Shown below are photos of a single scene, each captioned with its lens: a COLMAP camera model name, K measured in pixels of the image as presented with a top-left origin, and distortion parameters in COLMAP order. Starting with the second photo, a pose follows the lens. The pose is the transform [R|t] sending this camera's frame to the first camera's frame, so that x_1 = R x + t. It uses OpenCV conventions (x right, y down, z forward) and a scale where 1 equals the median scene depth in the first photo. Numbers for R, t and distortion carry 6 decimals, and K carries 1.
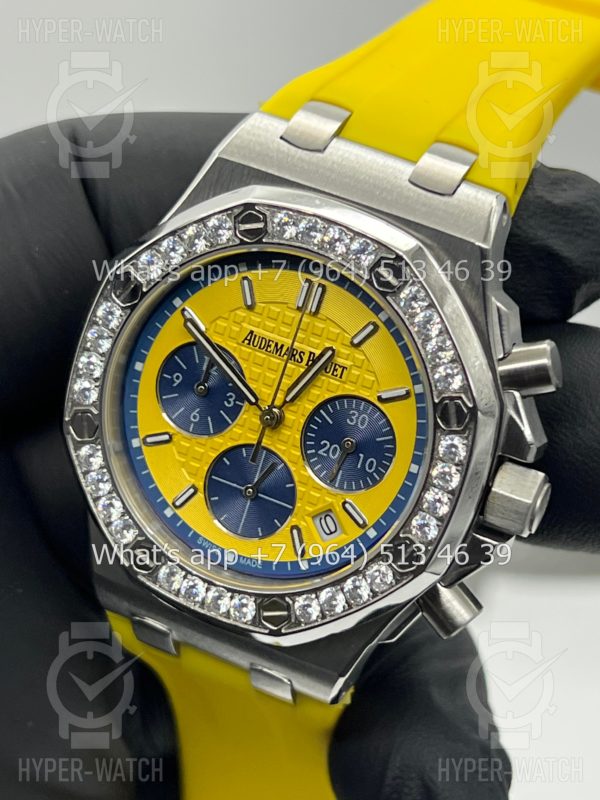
lens RADIAL K [[1906.0, 0, 300.0], [0, 1906.0, 400.0], [0, 0, 1]] dist [0.288069, -0.120510]
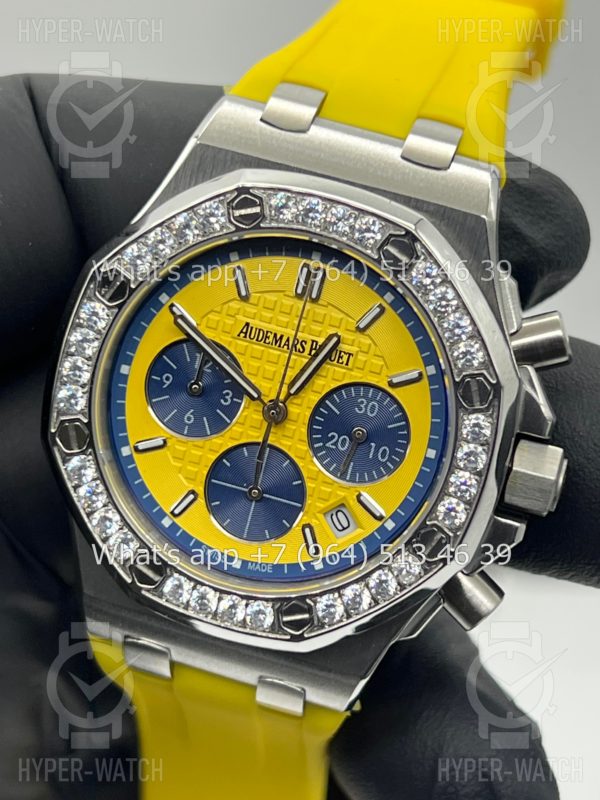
lens RADIAL K [[1906.0, 0, 300.0], [0, 1906.0, 400.0], [0, 0, 1]] dist [0.288069, -0.120510]
pose [[0.984942, -0.066380, 0.159632, -0.154257], [0.071563, 0.997072, -0.026936, 0.029641], [-0.157376, 0.037954, 0.986809, 0.058981]]
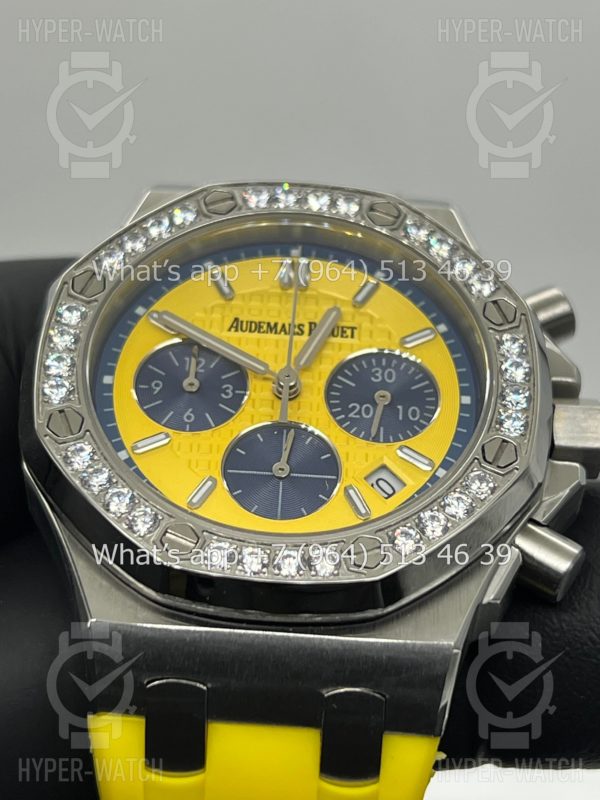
lens RADIAL K [[1906.0, 0, 300.0], [0, 1906.0, 400.0], [0, 0, 1]] dist [0.288069, -0.120510]
pose [[0.908498, -0.008854, 0.417796, -0.365031], [0.291628, 0.729508, -0.618685, 0.541463], [-0.299308, 0.683915, 0.665338, 0.436745]]
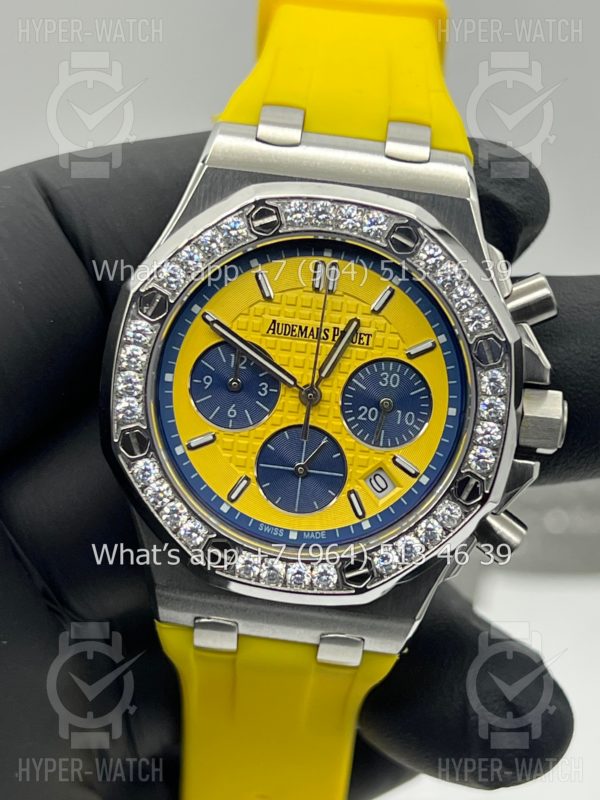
lens RADIAL K [[1906.0, 0, 300.0], [0, 1906.0, 400.0], [0, 0, 1]] dist [0.288069, -0.120510]
pose [[0.935645, -0.201035, 0.290091, -0.330448], [0.217452, 0.975747, -0.025160, 0.037214], [-0.277998, 0.086622, 0.956668, -0.018972]]
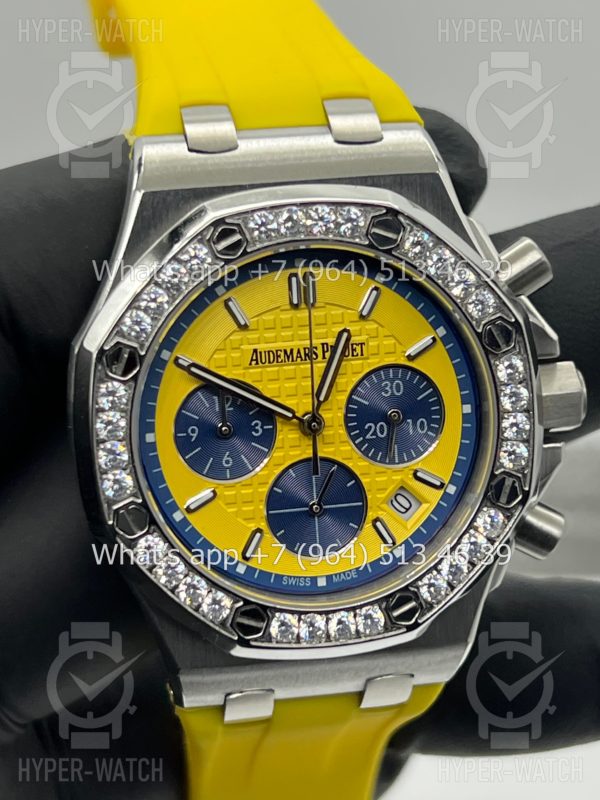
lens RADIAL K [[1906.0, 0, 300.0], [0, 1906.0, 400.0], [0, 0, 1]] dist [0.288069, -0.120510]
pose [[0.818082, -0.397047, 0.416048, -0.407987], [0.408904, 0.910283, 0.064676, -0.065314], [-0.404401, 0.117214, 0.907040, 0.144057]]
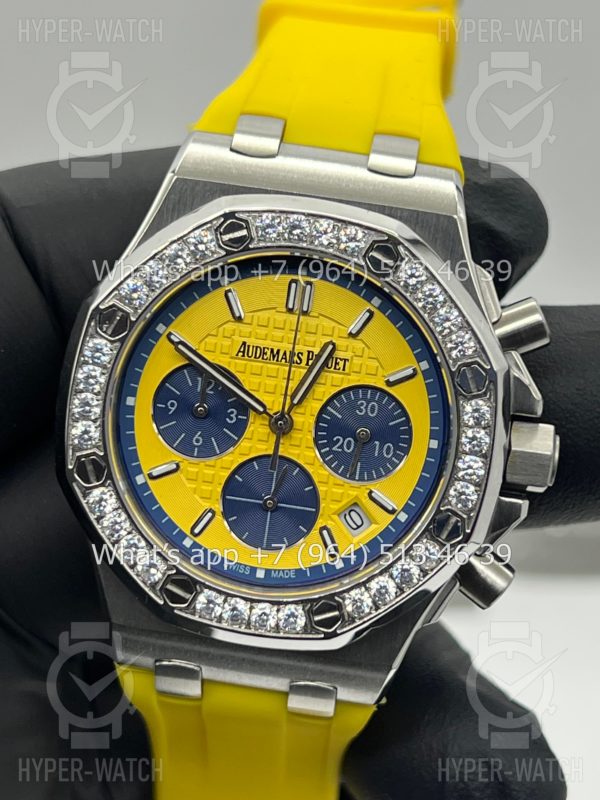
lens RADIAL K [[1906.0, 0, 300.0], [0, 1906.0, 400.0], [0, 0, 1]] dist [0.288069, -0.120510]
pose [[0.949571, -0.174866, 0.260265, -0.262300], [0.195962, 0.978940, -0.057236, 0.056037], [-0.244775, 0.105352, 0.963839, 0.038046]]
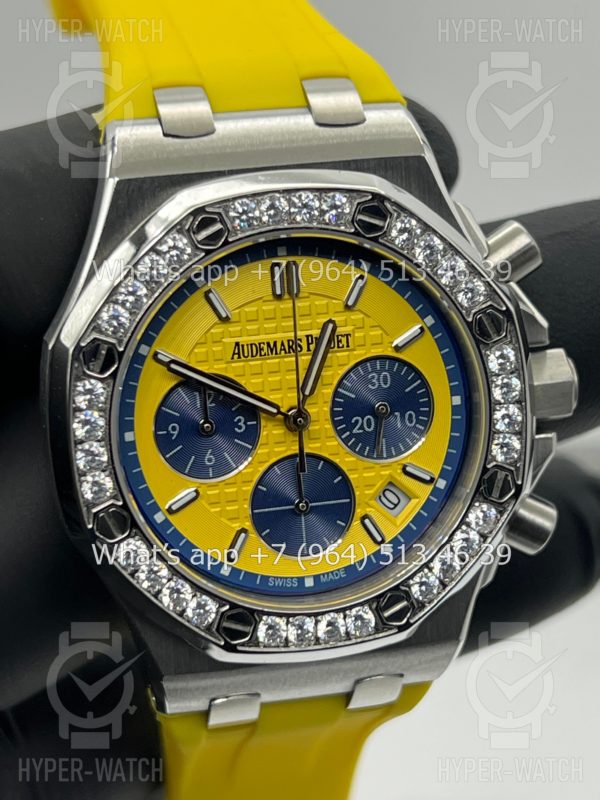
lens RADIAL K [[1906.0, 0, 300.0], [0, 1906.0, 400.0], [0, 0, 1]] dist [0.288069, -0.120510]
pose [[0.797129, -0.418293, 0.435450, -0.405690], [0.419637, 0.902322, 0.098588, -0.088268], [-0.434155, 0.104144, 0.894798, 0.185181]]
